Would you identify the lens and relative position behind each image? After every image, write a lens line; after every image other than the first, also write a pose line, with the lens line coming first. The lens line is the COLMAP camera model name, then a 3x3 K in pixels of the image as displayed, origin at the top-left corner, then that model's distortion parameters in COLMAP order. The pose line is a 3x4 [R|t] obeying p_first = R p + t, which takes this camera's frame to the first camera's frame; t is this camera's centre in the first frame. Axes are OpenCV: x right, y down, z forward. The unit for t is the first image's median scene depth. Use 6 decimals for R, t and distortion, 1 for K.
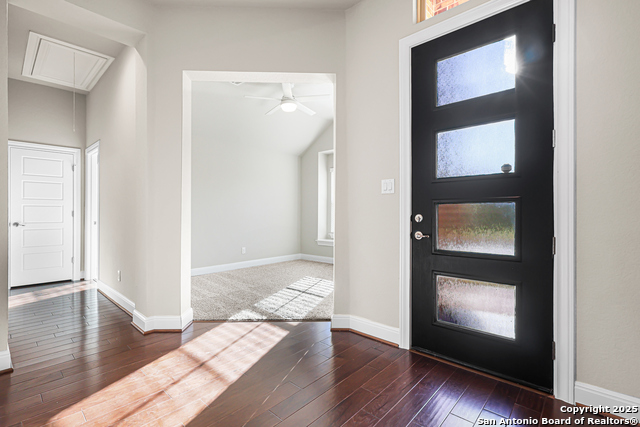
lens RADIAL K [[299.8, 0, 321.4], [0, 299.8, 212.7], [0, 0, 1]] dist [0.012392, -0.002673]
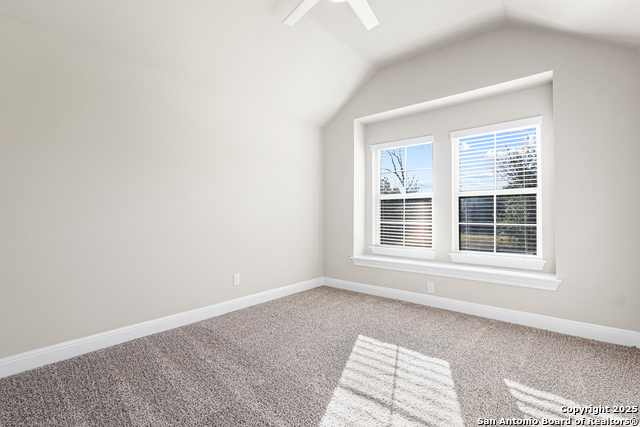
lens RADIAL K [[299.8, 0, 320.4], [0, 299.8, 212.4], [0, 0, 1]] dist [0.012392, -0.002673]
pose [[0.999459, -0.004399, 0.032608, -0.102314], [0.004711, 0.999944, -0.009497, 0.002009], [-0.032564, 0.009645, 0.999423, 0.363490]]
